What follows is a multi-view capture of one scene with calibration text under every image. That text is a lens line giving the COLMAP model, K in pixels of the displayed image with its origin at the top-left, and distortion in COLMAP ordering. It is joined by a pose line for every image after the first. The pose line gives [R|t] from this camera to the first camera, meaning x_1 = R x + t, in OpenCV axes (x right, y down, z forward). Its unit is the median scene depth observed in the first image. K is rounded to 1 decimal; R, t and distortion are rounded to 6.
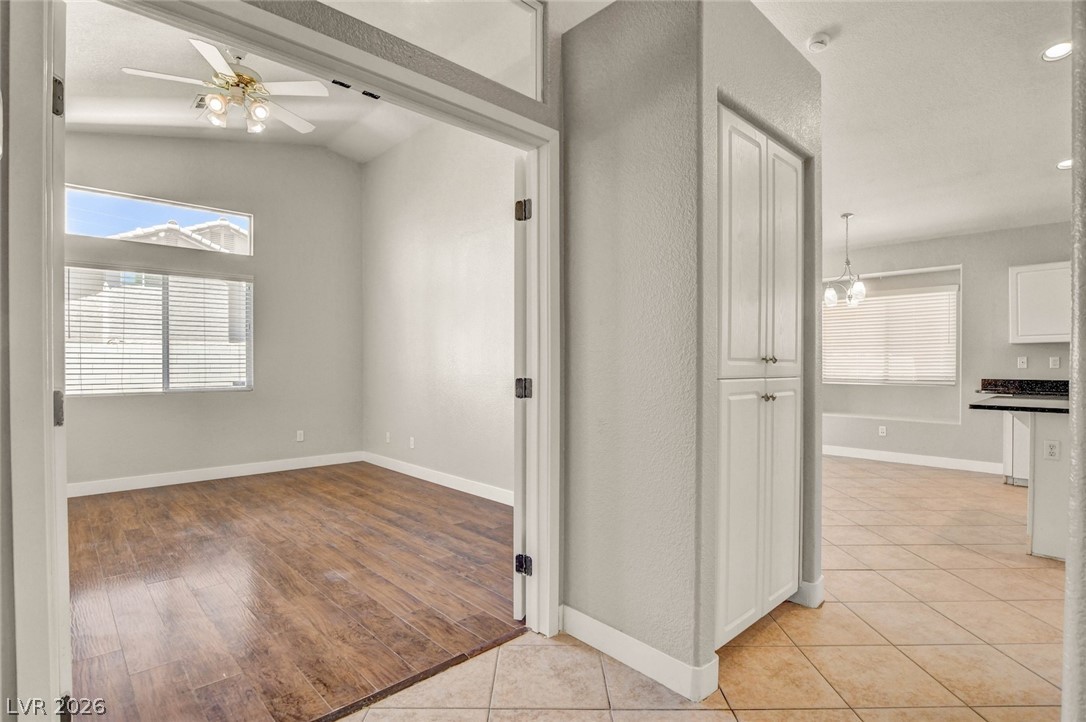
lens RADIAL K [[531.6, 0, 543.0], [0, 531.6, 365.7], [0, 0, 1]] dist [-0.025277, -0.000104]
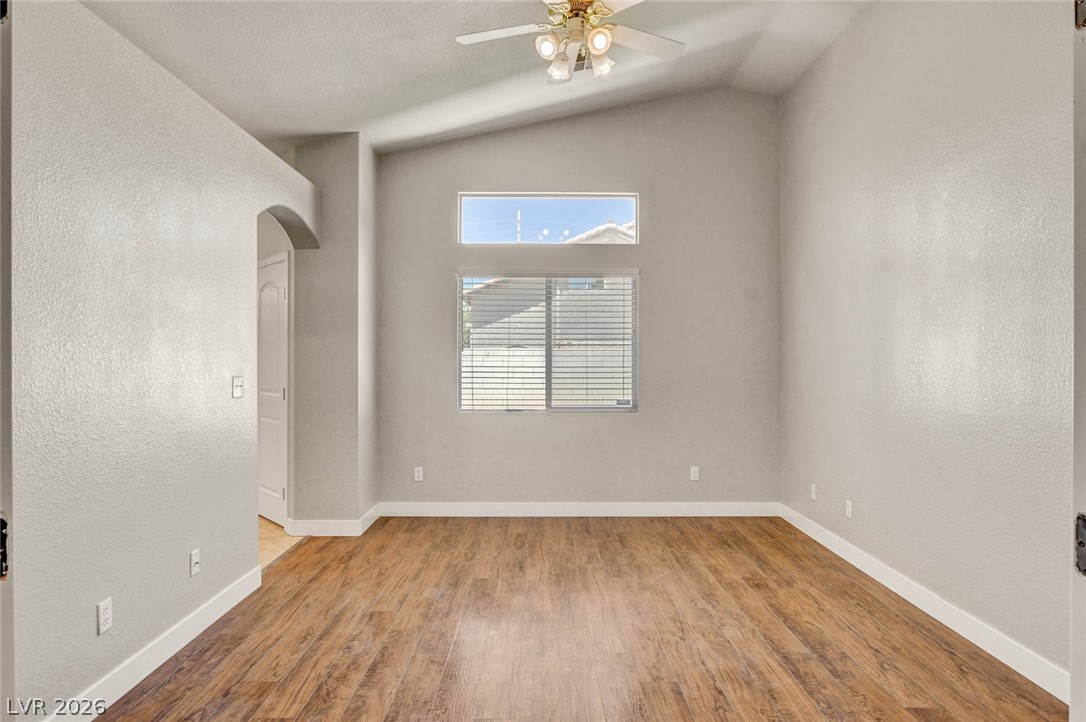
lens RADIAL K [[623.8, 0, 543.0], [0, 623.8, 361.0], [0, 0, 1]] dist [-0.015595, 0.003328]
pose [[0.734651, 0.001890, -0.678442, -0.014566], [-0.005484, 0.999980, -0.003152, -0.031861], [0.678423, 0.006036, 0.734647, 0.244198]]
